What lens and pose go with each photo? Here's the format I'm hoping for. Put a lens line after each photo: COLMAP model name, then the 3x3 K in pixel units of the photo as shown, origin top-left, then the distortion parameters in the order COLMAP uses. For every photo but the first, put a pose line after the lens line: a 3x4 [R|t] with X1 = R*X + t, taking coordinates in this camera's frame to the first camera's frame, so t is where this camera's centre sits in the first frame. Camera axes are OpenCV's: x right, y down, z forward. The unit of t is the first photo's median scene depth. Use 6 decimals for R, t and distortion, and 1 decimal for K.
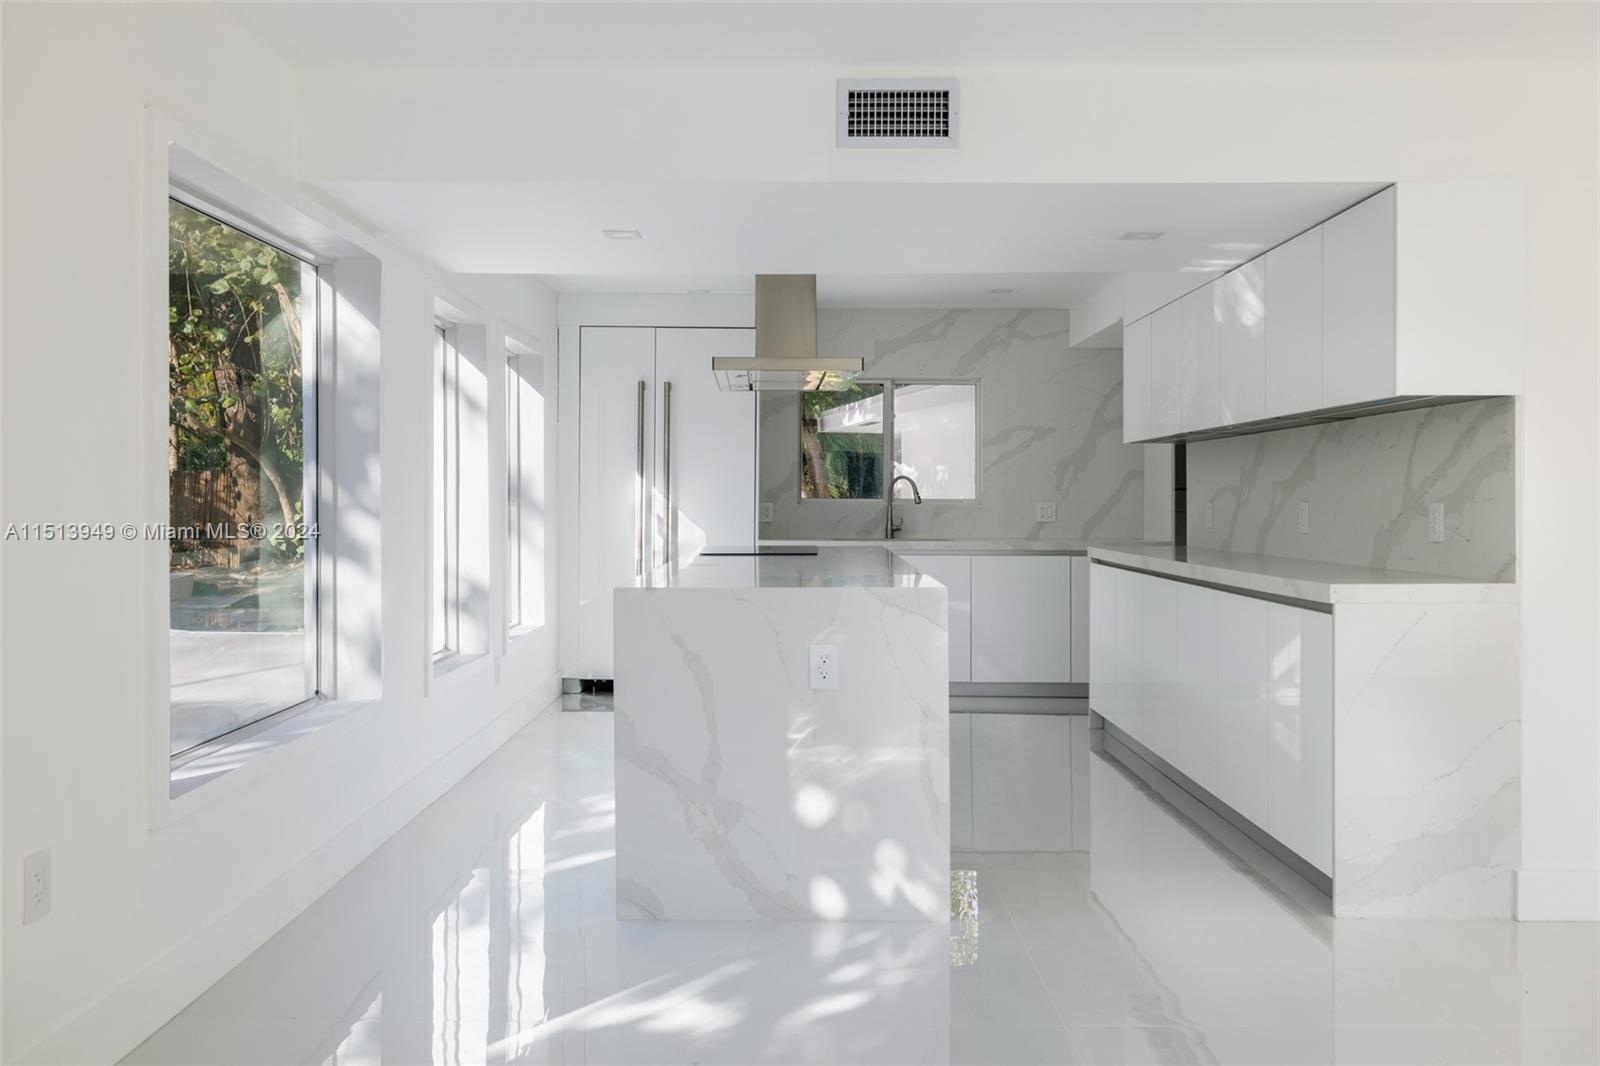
lens RADIAL K [[1294.7, 0, 797.7], [0, 1294.7, 521.7], [0, 0, 1]] dist [0.001698, 0.000116]
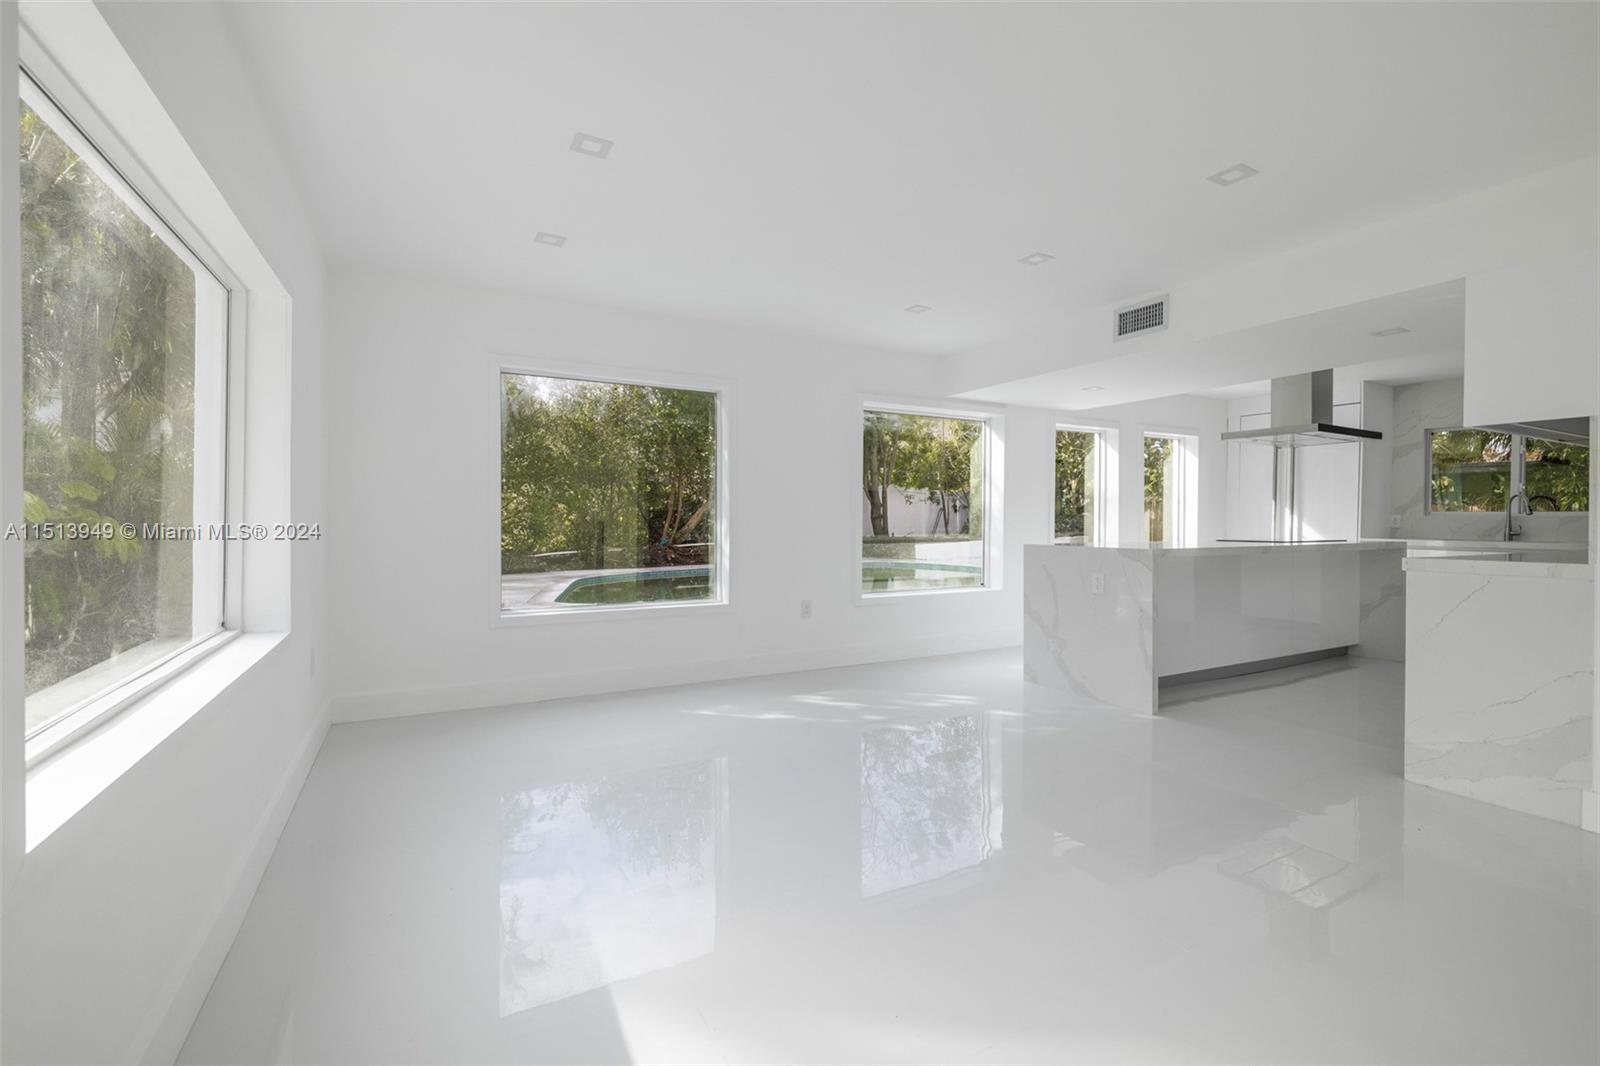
lens RADIAL K [[687.4, 0, 800.6], [0, 687.4, 526.3], [0, 0, 1]] dist [-0.000555, -0.000019]
pose [[0.501918, 0.011024, -0.864845, 0.749116], [-0.017915, 0.999837, 0.002347, 0.022186], [0.864730, 0.014316, 0.502034, -0.012024]]
